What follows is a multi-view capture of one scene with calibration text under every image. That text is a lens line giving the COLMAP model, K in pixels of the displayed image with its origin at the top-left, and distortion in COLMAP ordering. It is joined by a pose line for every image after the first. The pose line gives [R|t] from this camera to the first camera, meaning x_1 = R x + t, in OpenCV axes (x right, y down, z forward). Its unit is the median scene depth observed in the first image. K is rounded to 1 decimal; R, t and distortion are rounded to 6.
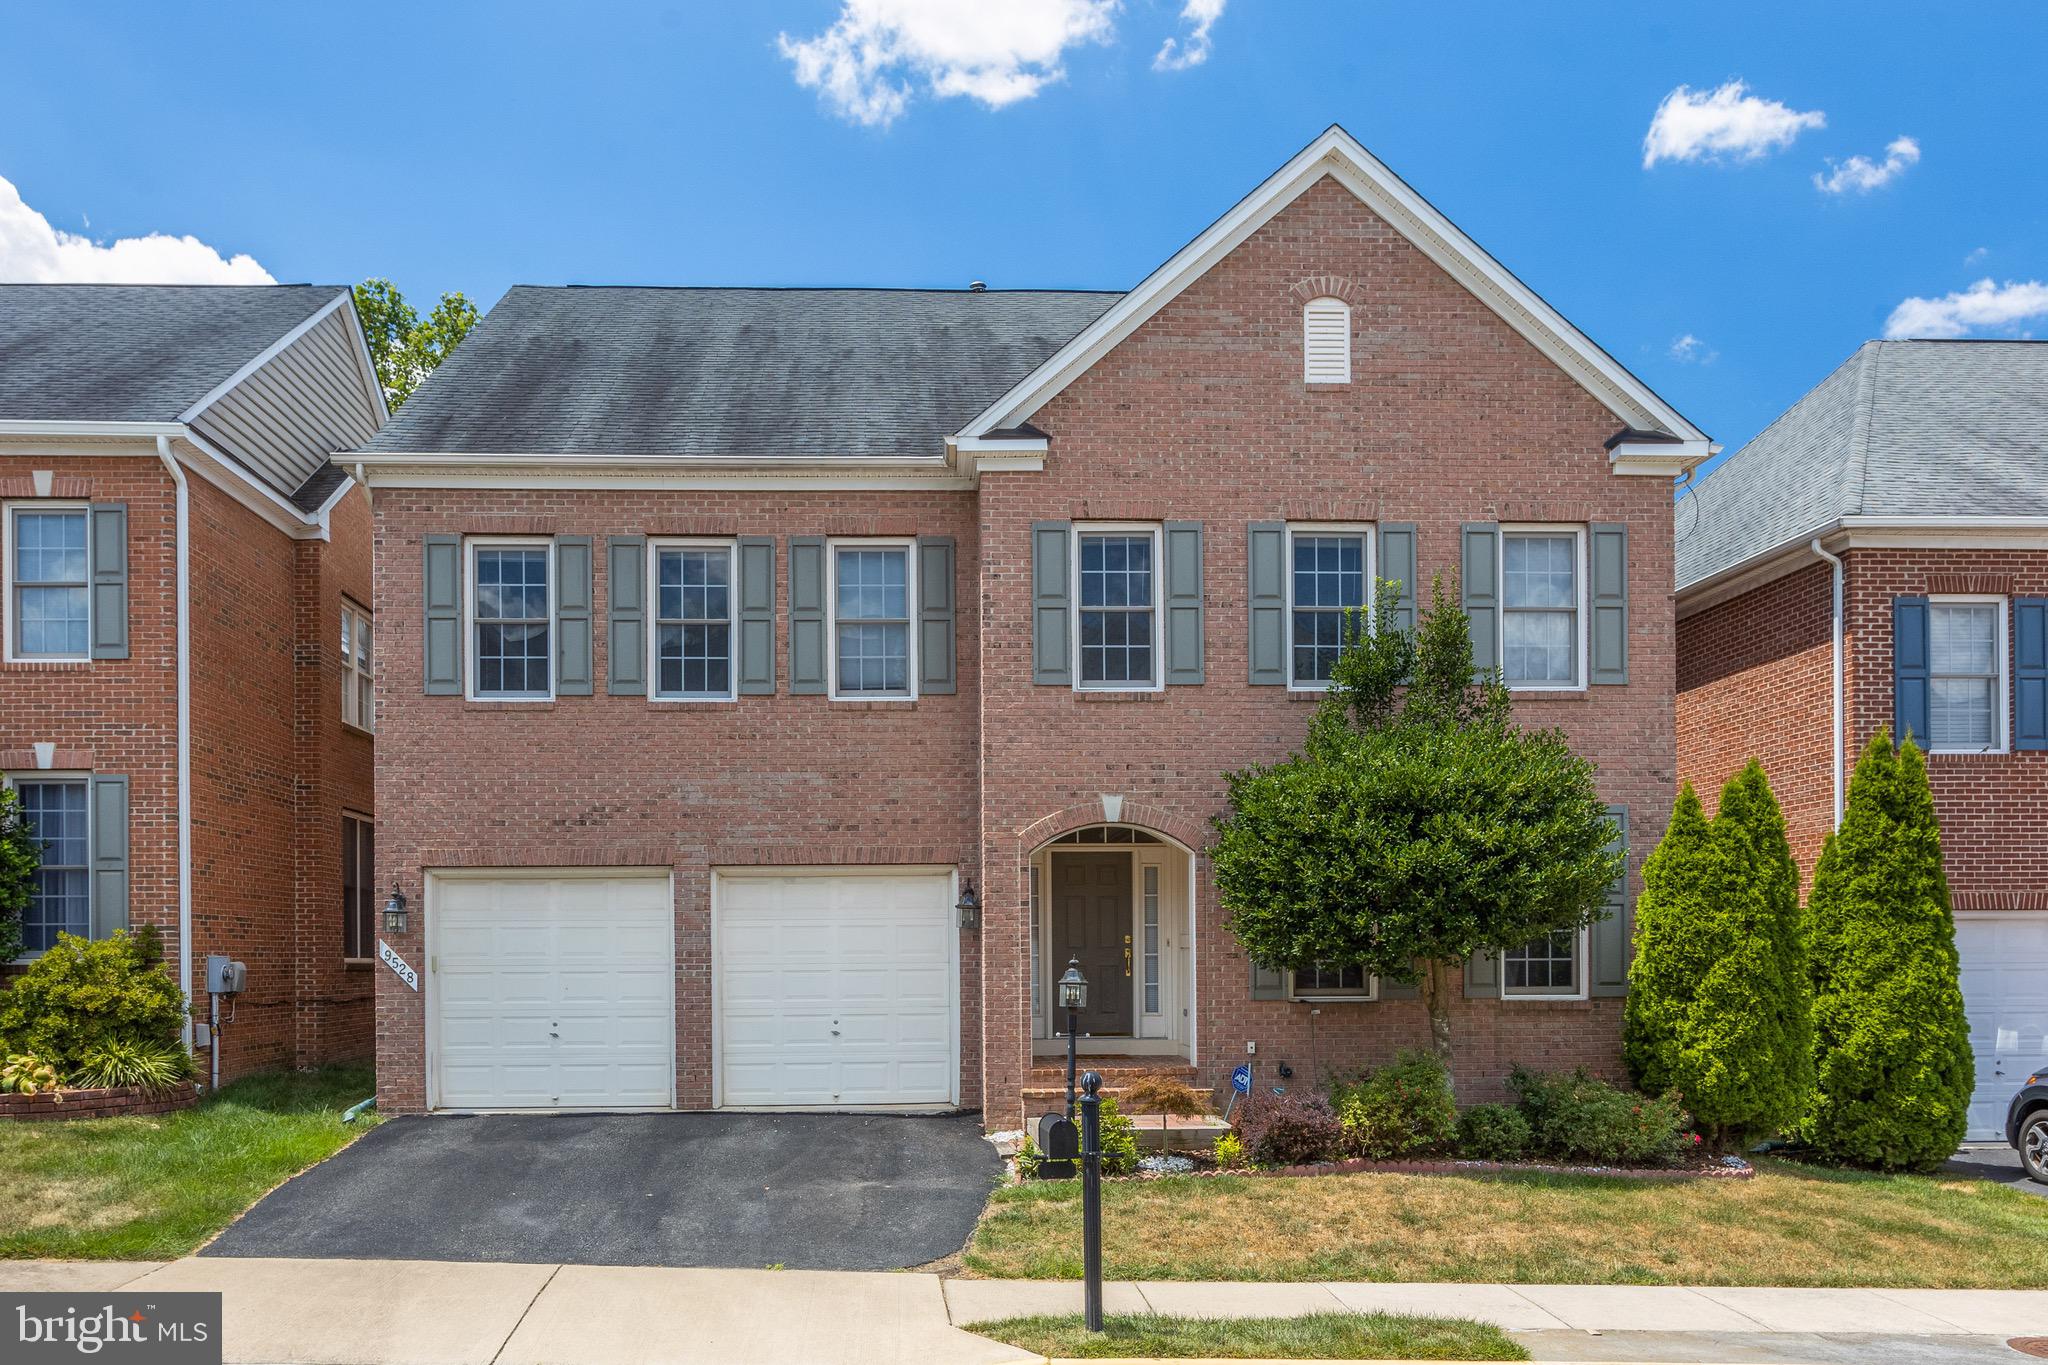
lens RADIAL K [[1656.8, 0, 959.5], [0, 1656.8, 949.5], [0, 0, 1]] dist [-0.011317, -0.001862]
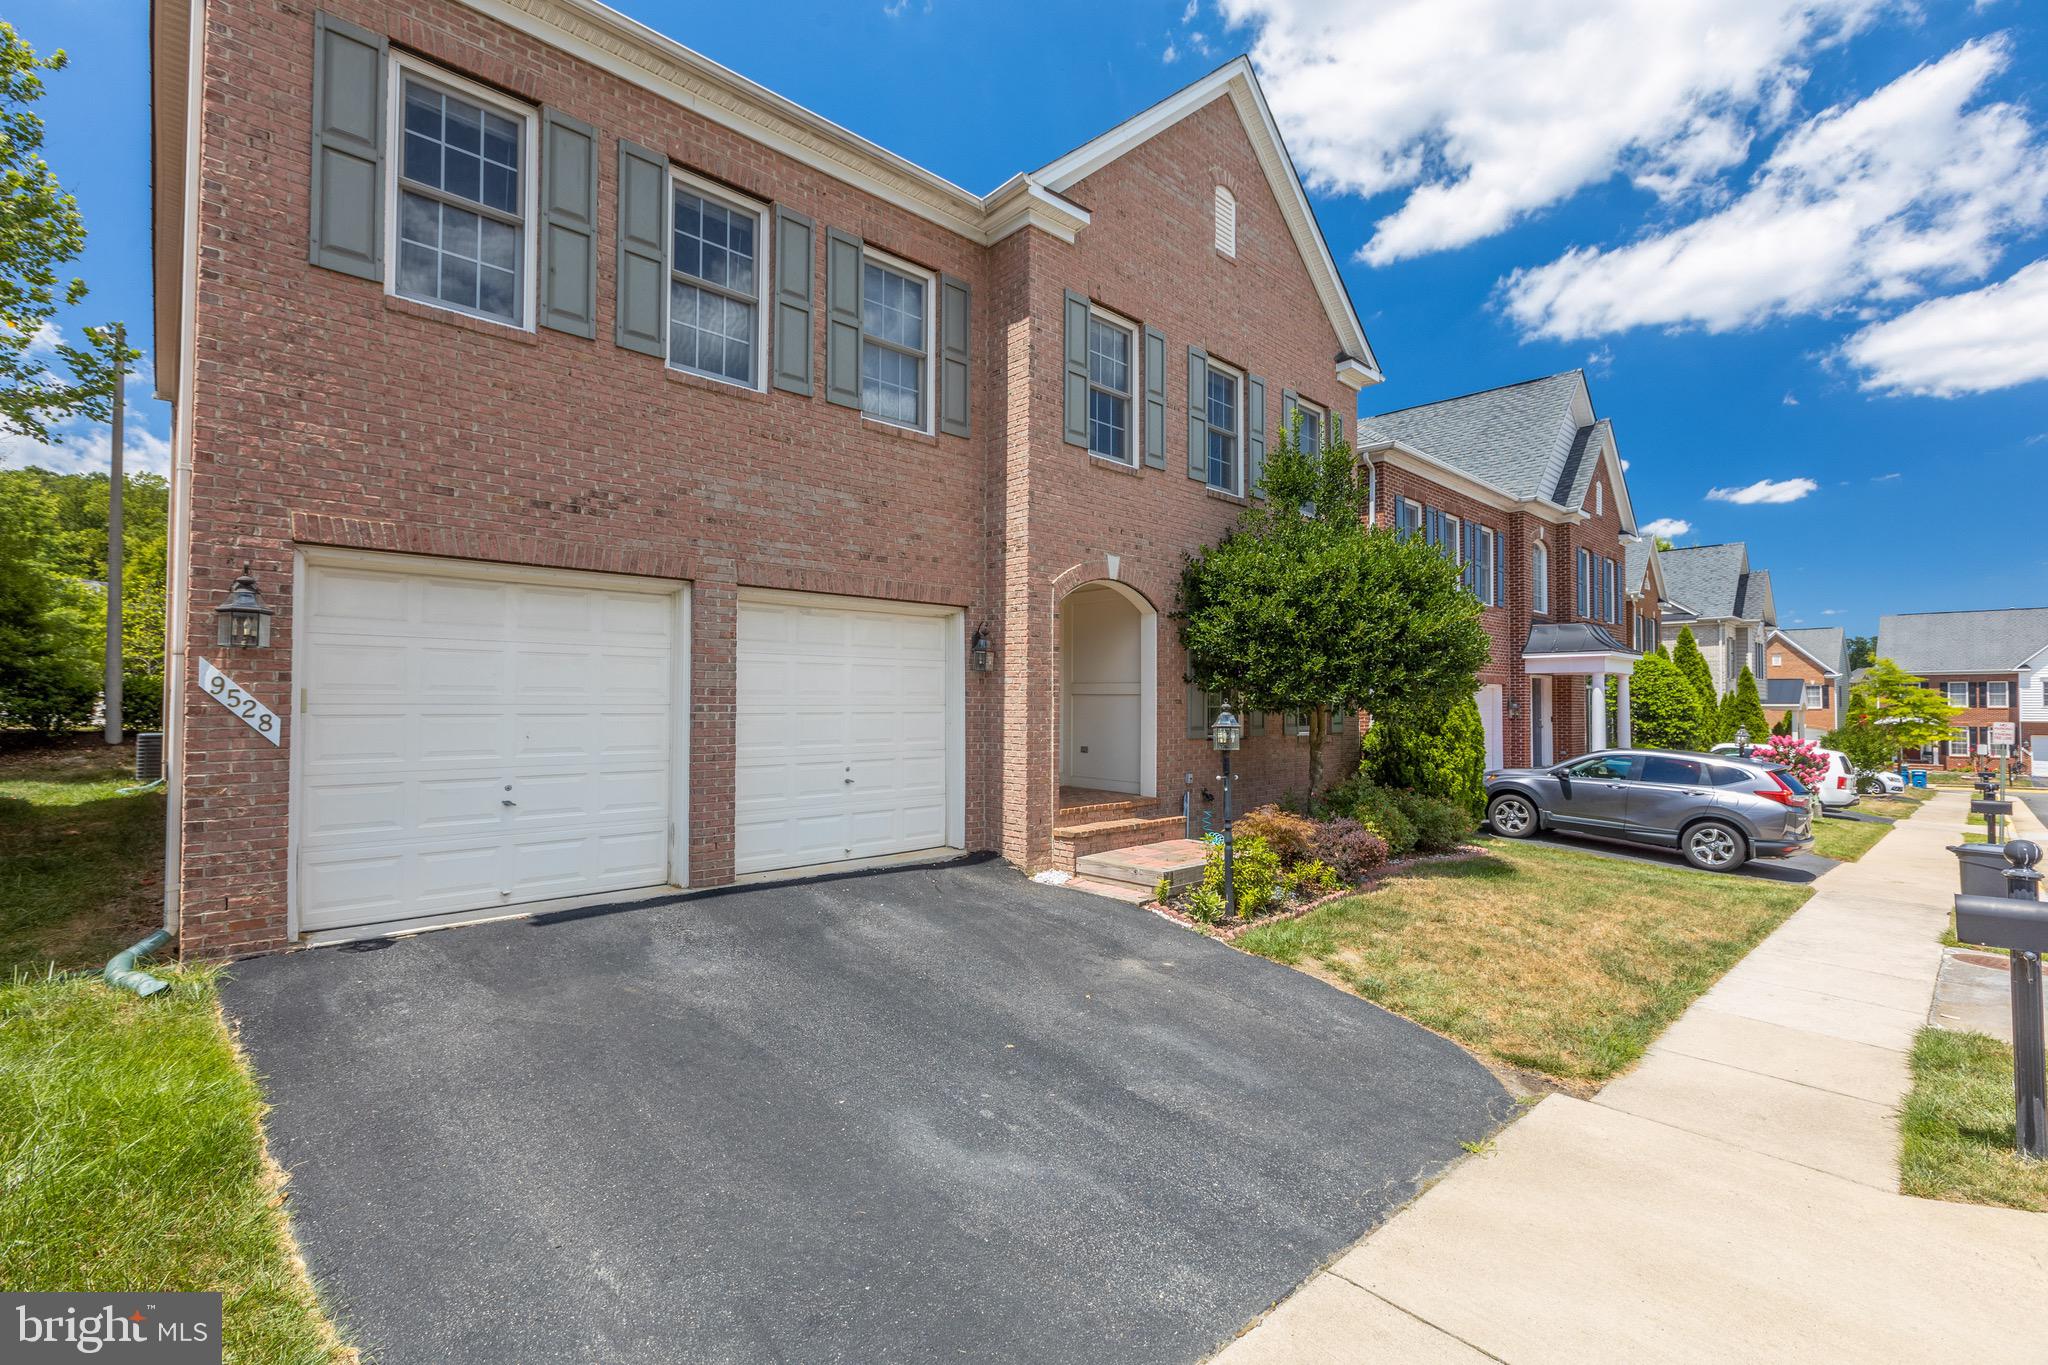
lens RADIAL K [[907.6, 0, 1026.6], [0, 907.6, 678.3], [0, 0, 1]] dist [-0.000072, 0.000061]
pose [[0.750645, 0.027695, 0.660125, -0.339962], [-0.012554, 0.999539, -0.027660, 0.006300], [-0.660586, 0.012476, 0.750647, 0.568534]]
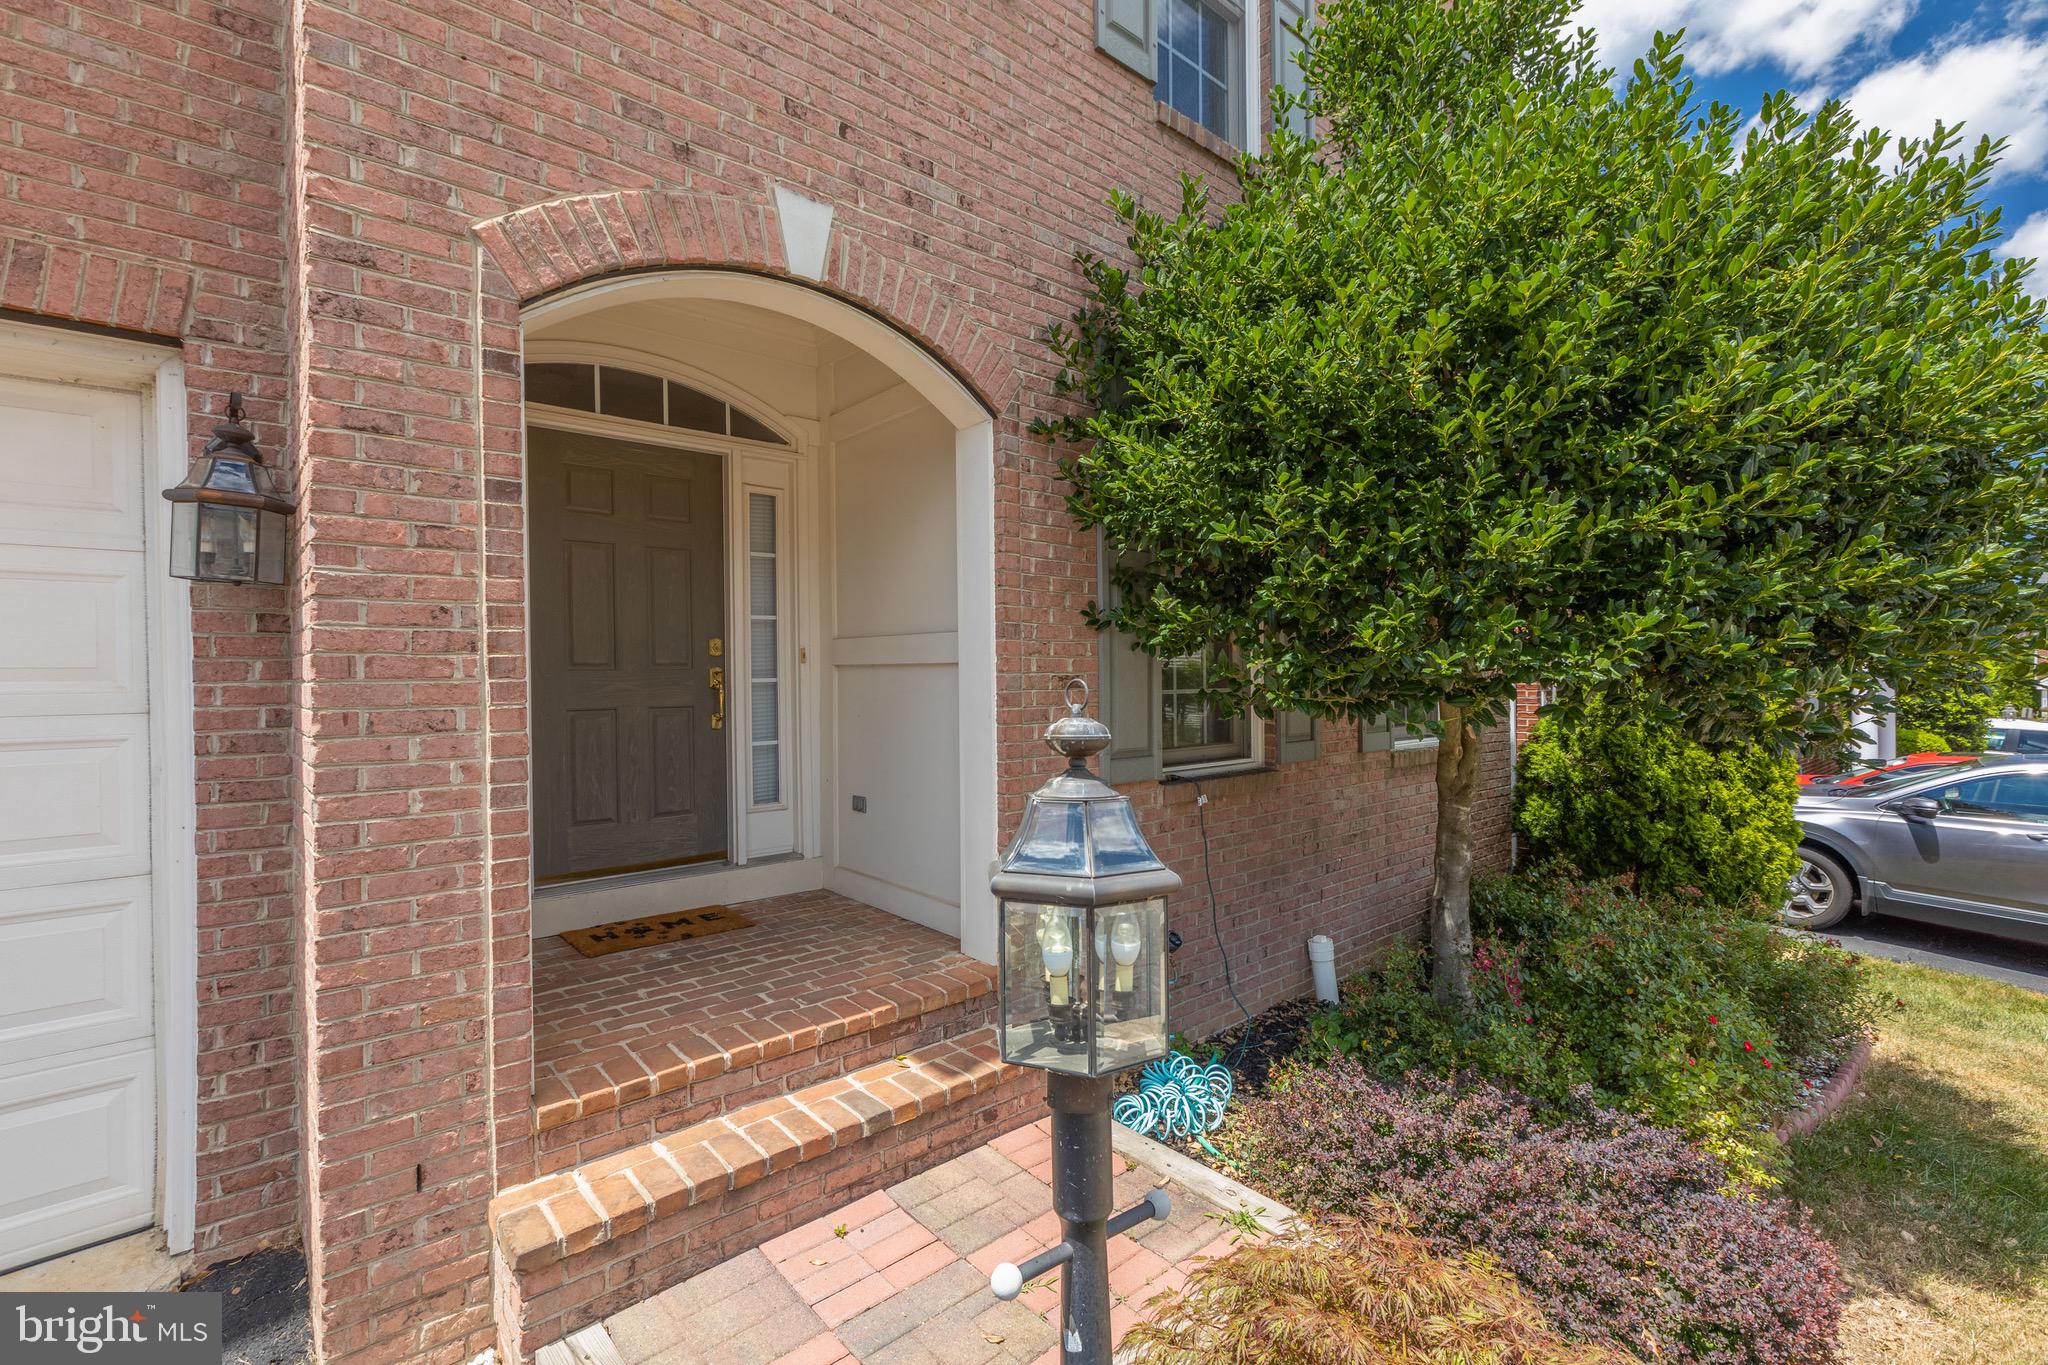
lens RADIAL K [[907.6, 0, 1026.6], [0, 907.6, 678.3], [0, 0, 1]] dist [-0.000072, 0.000061]
pose [[0.777977, -0.003739, 0.628282, 0.012741], [0.001935, 0.999992, 0.003555, 0.001946], [-0.628290, -0.001549, 0.777978, 0.809801]]
